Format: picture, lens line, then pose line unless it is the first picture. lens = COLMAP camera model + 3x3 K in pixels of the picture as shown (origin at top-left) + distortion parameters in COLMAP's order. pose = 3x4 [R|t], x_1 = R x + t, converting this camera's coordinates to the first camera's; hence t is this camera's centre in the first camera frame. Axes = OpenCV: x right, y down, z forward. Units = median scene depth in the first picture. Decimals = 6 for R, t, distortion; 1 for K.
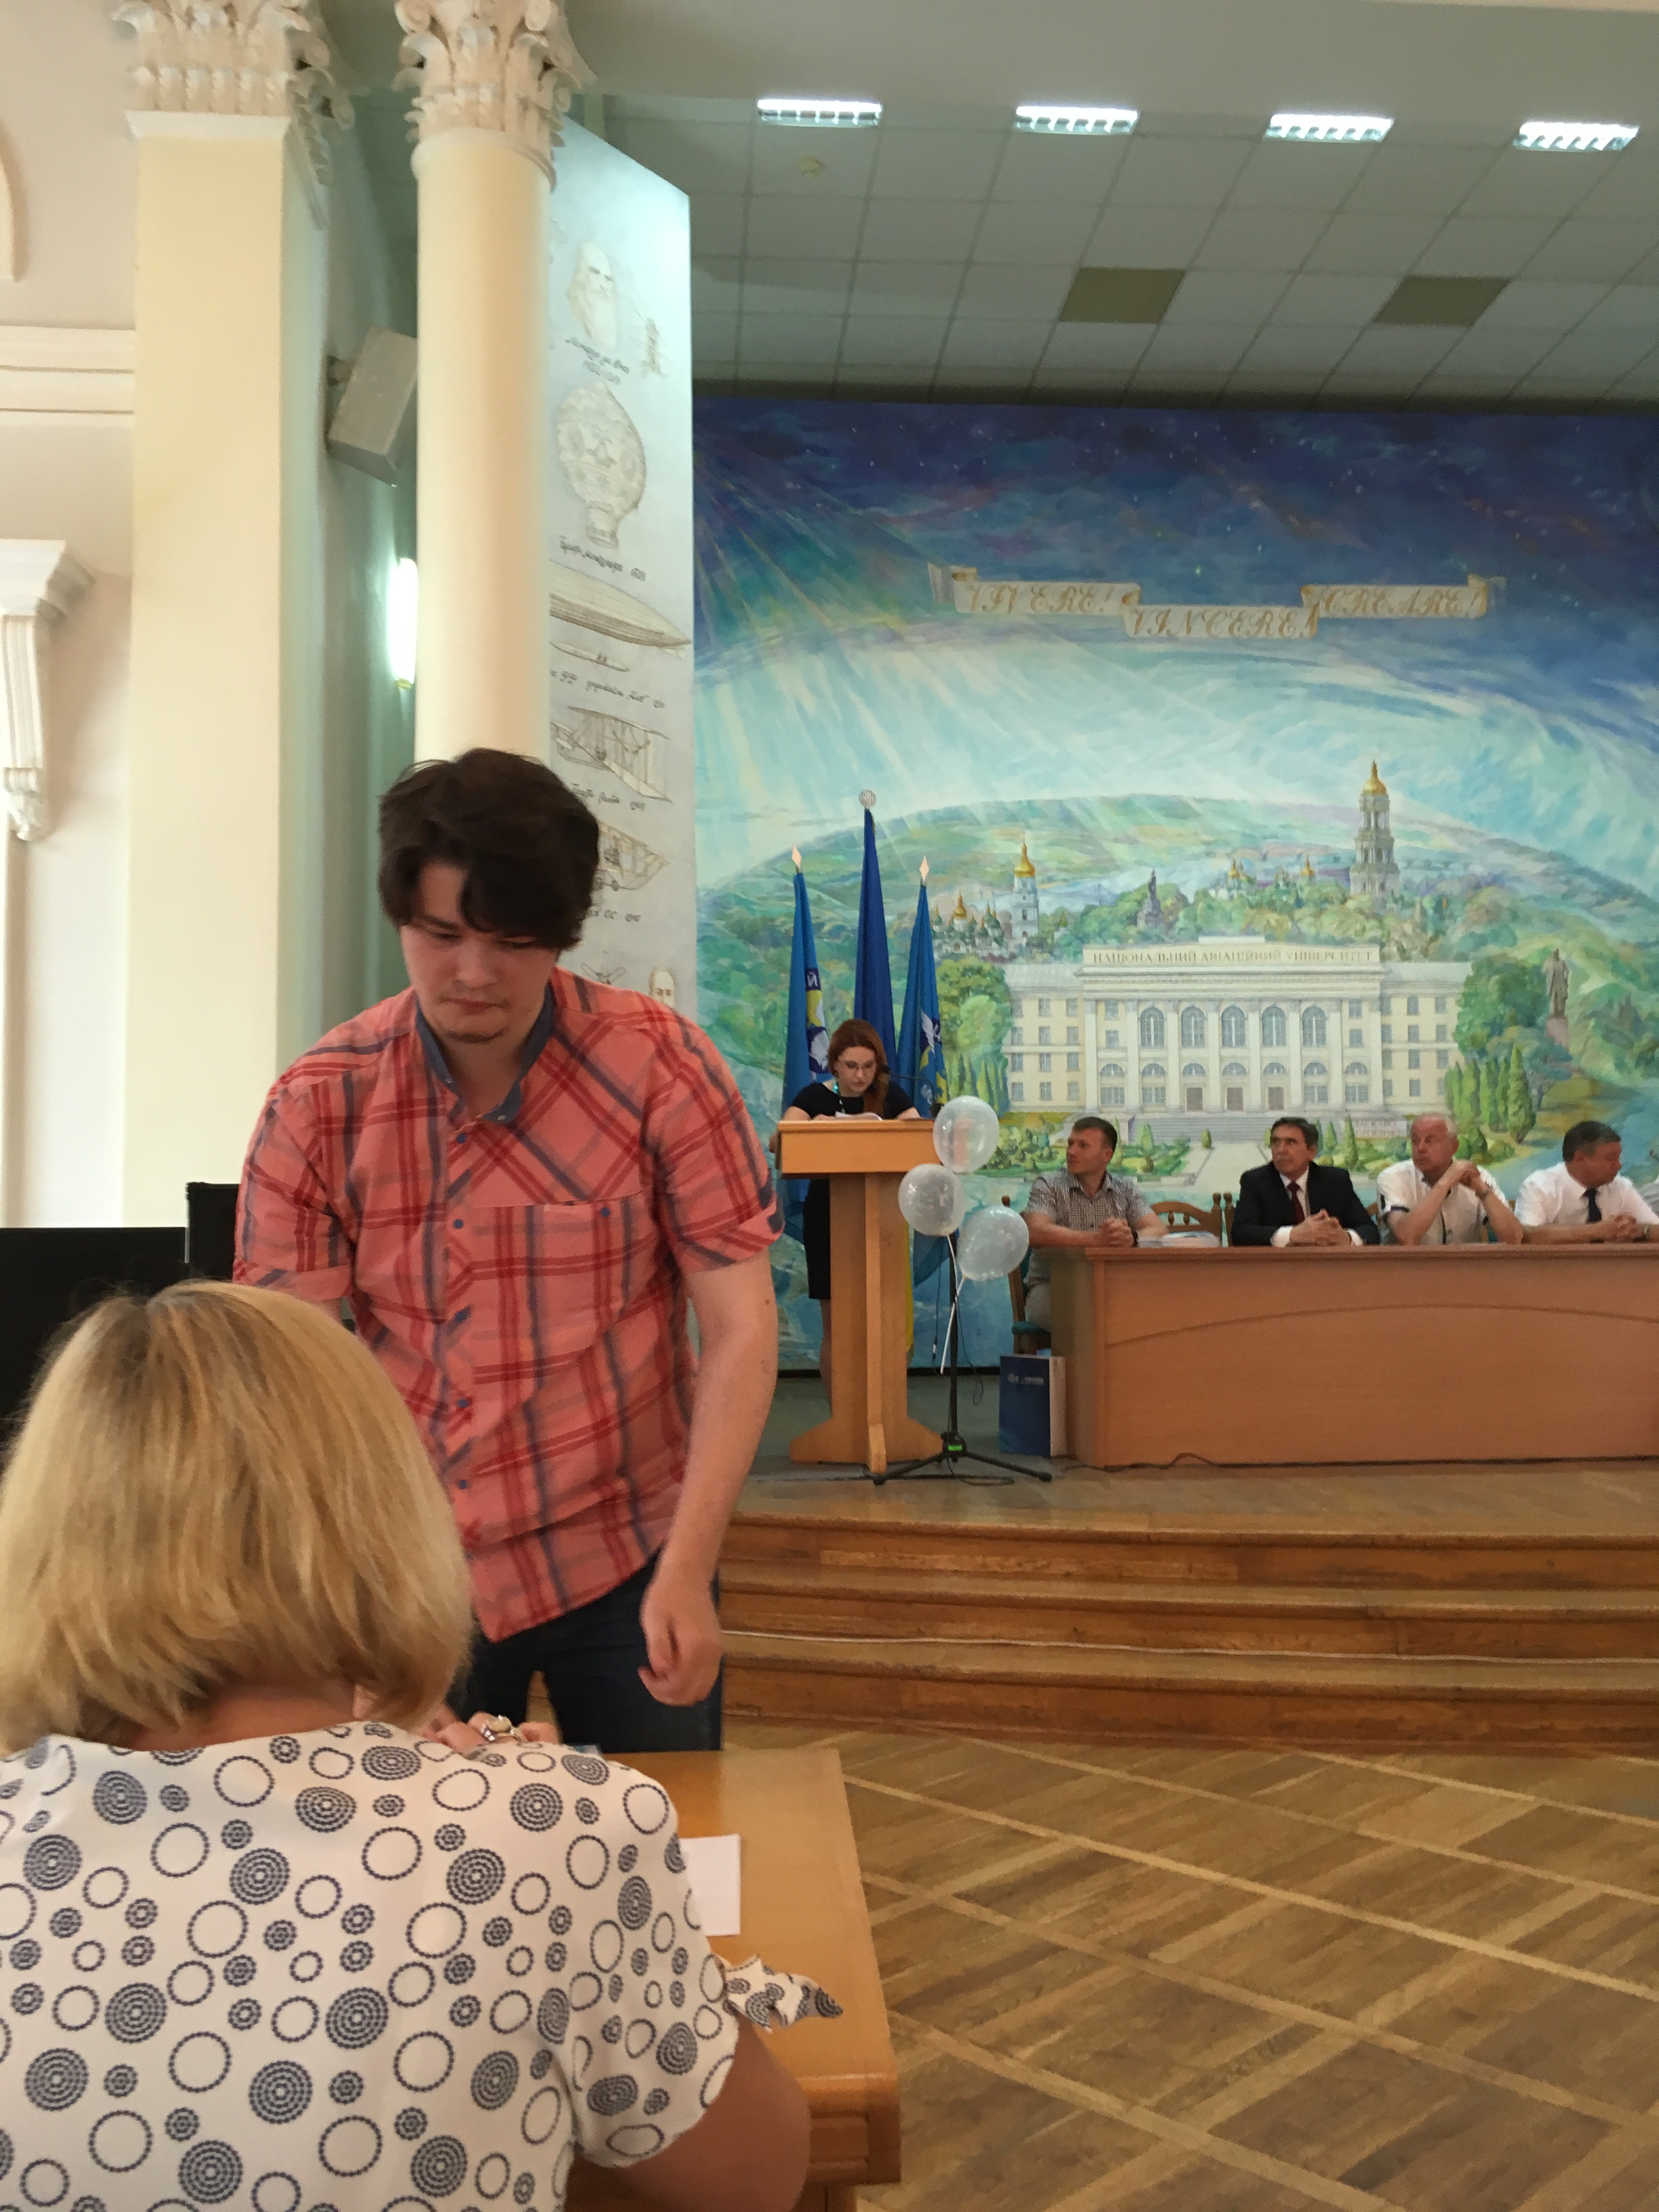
lens RADIAL K [[1867.4, 0, 825.2], [0, 1867.4, 1103.6], [0, 0, 1]] dist [0.067413, -0.079367]
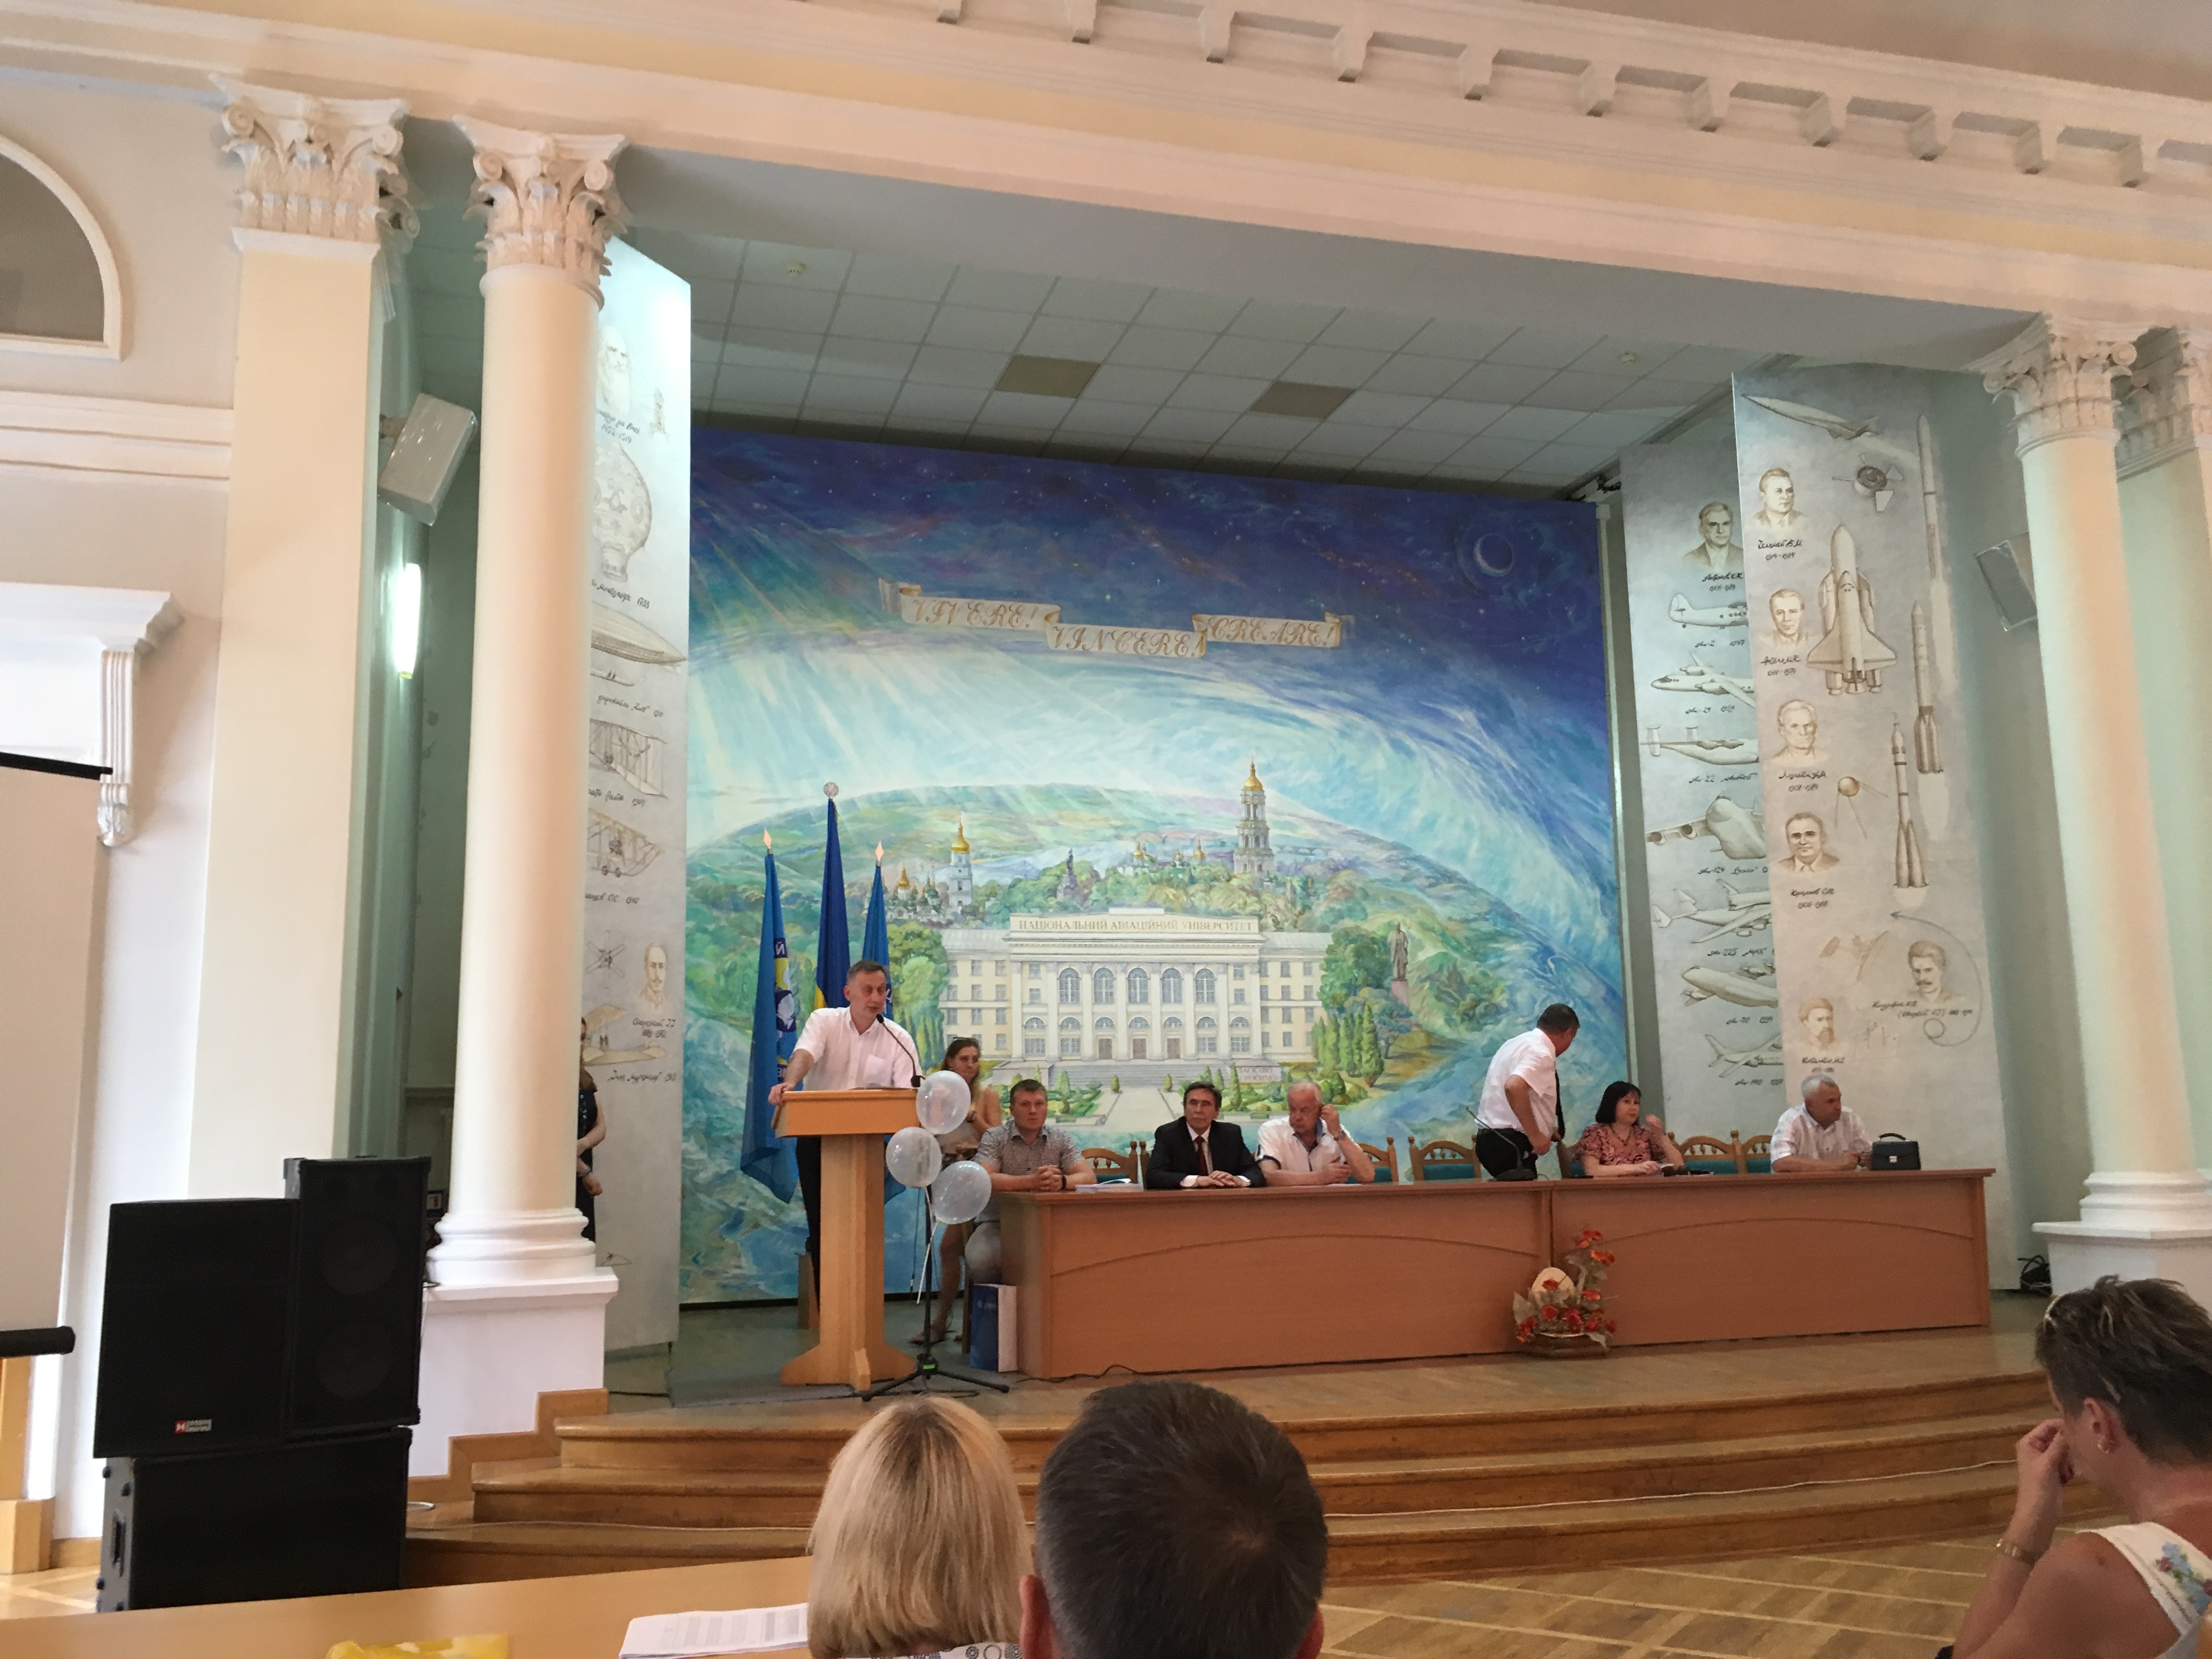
lens RADIAL K [[1911.2, 0, 1099.6], [0, 1911.2, 824.5], [0, 0, 1]] dist [0.061412, -0.064093]
pose [[0.977618, 0.024399, 0.208967, -0.054212], [-0.004337, 0.995379, -0.095930, -0.027058], [-0.210342, 0.092876, 0.973206, -0.152338]]
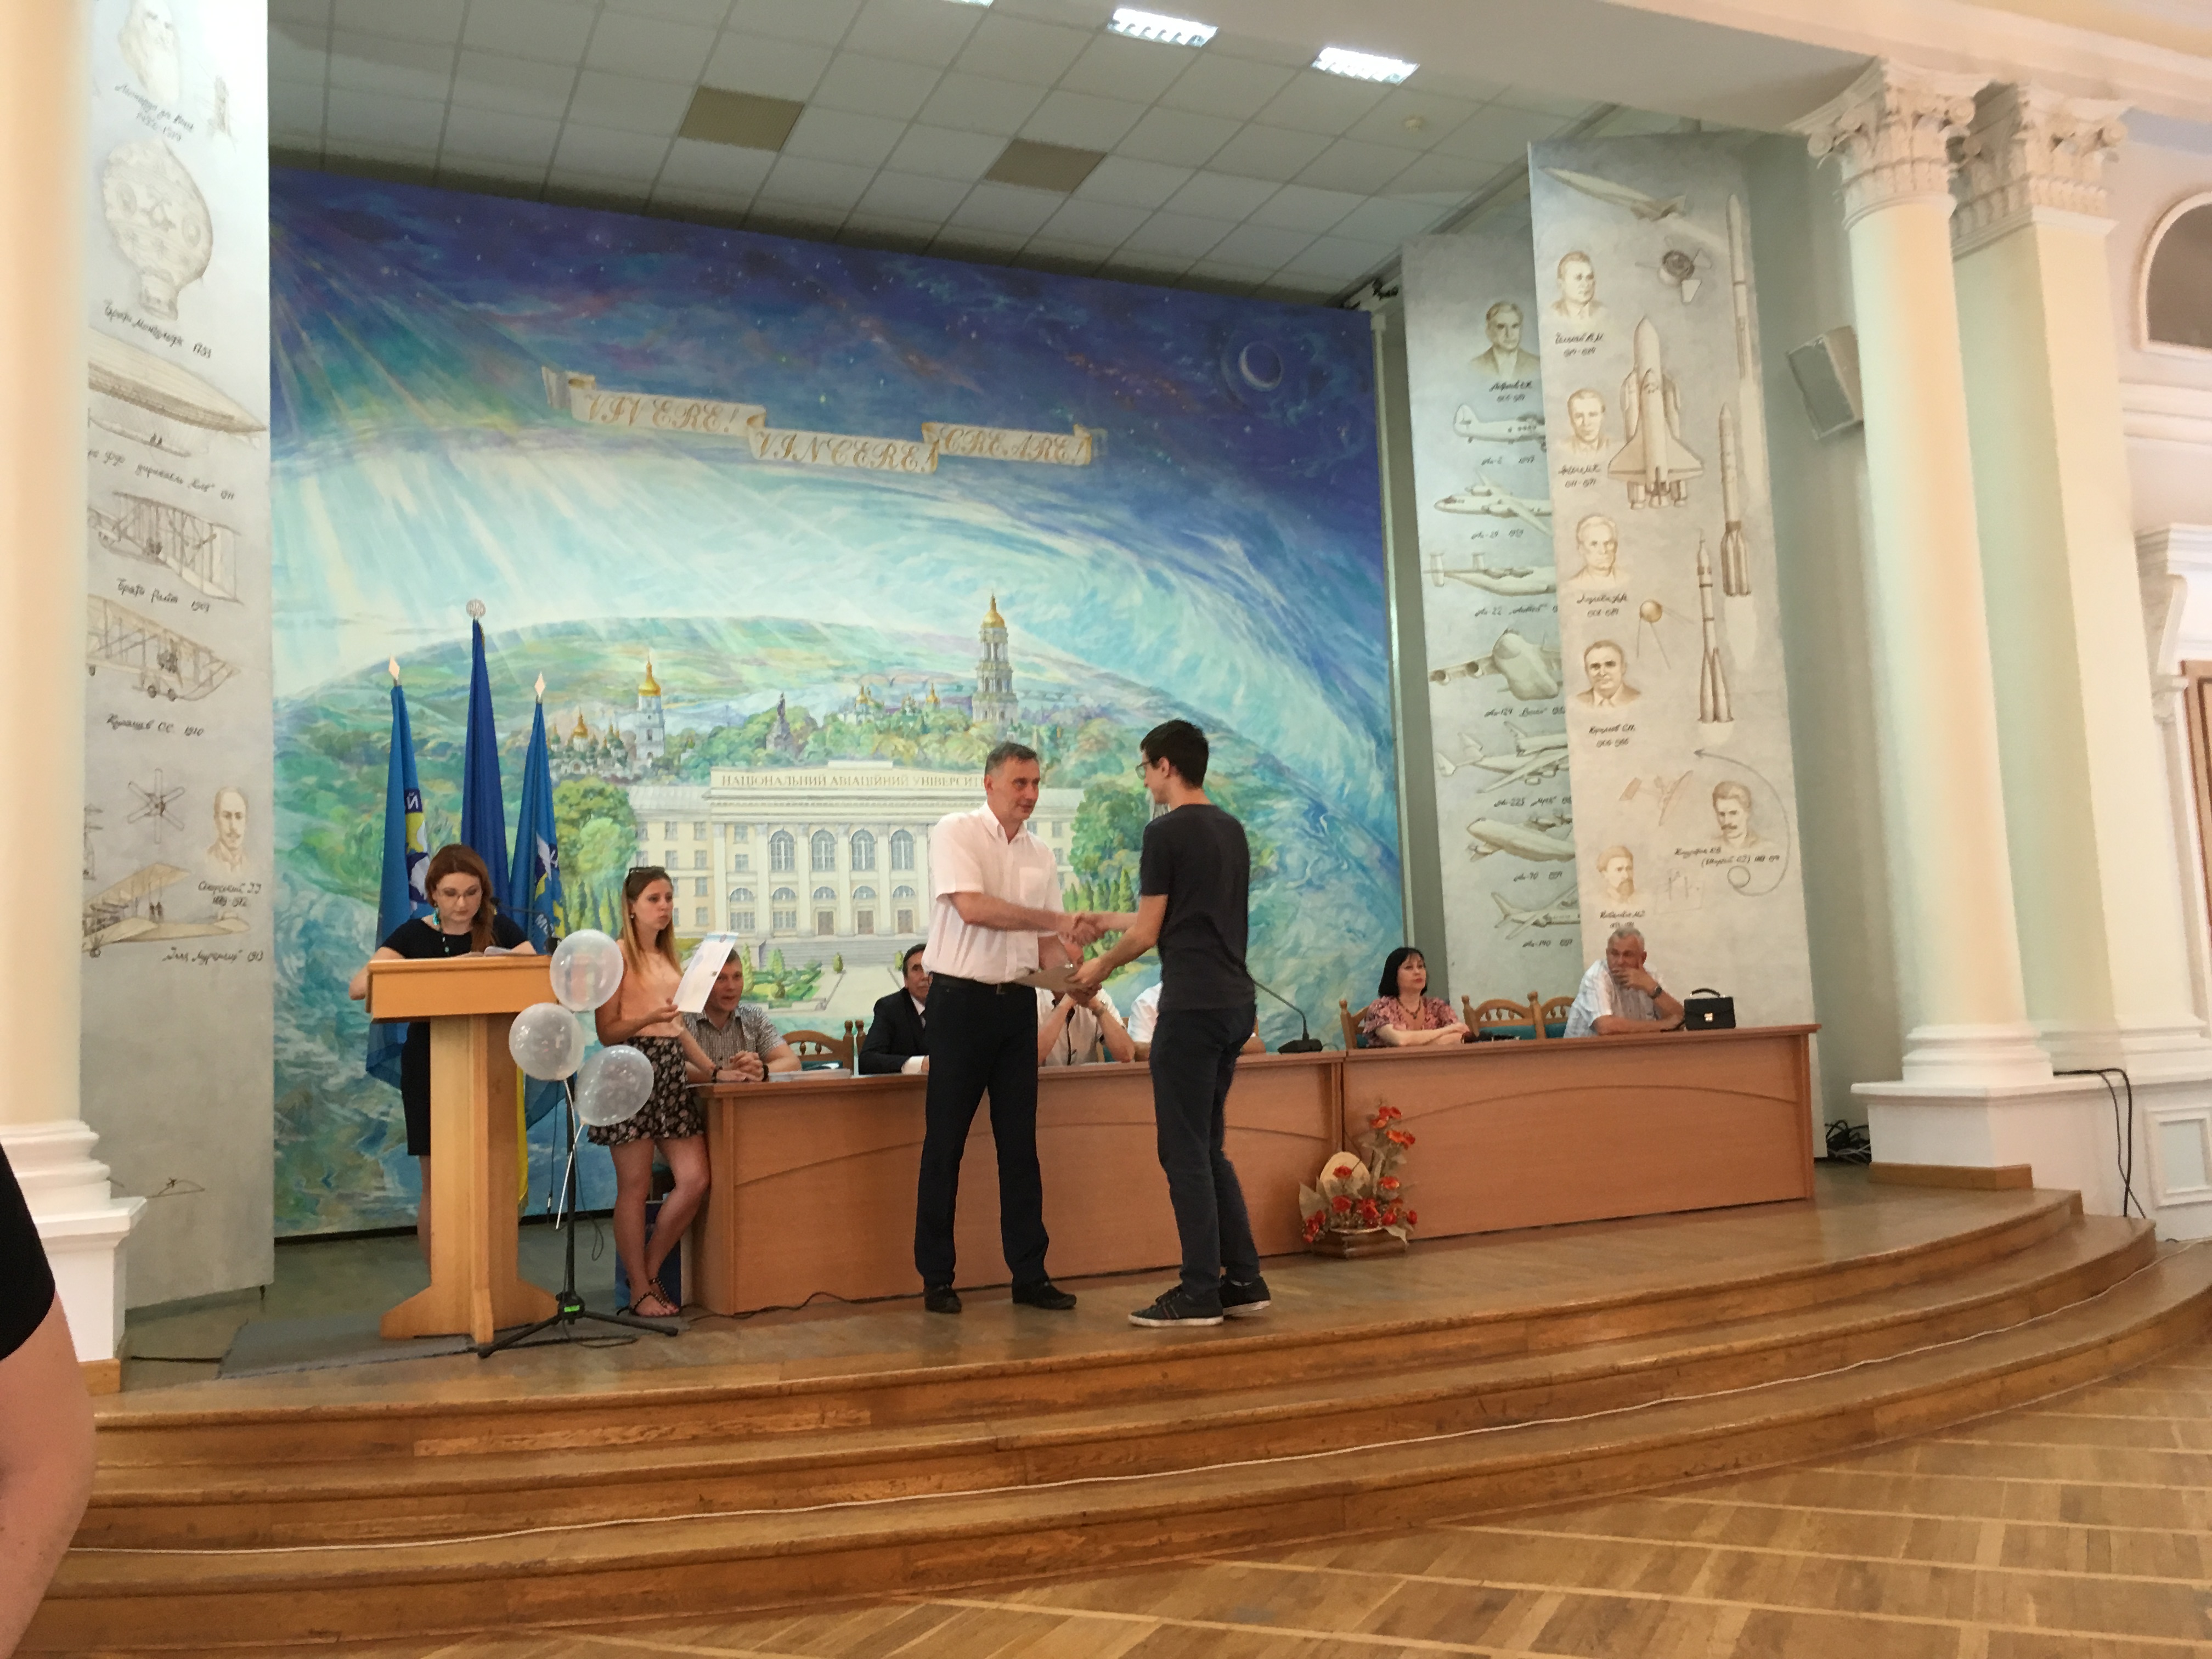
lens RADIAL K [[1867.4, 0, 1093.2], [0, 1867.4, 834.0], [0, 0, 1]] dist [0.067413, -0.079367]
pose [[0.943776, 0.000526, 0.330585, 0.002802], [0.014525, 0.998967, -0.043058, -0.004856], [-0.330266, 0.045439, 0.942793, 0.013492]]
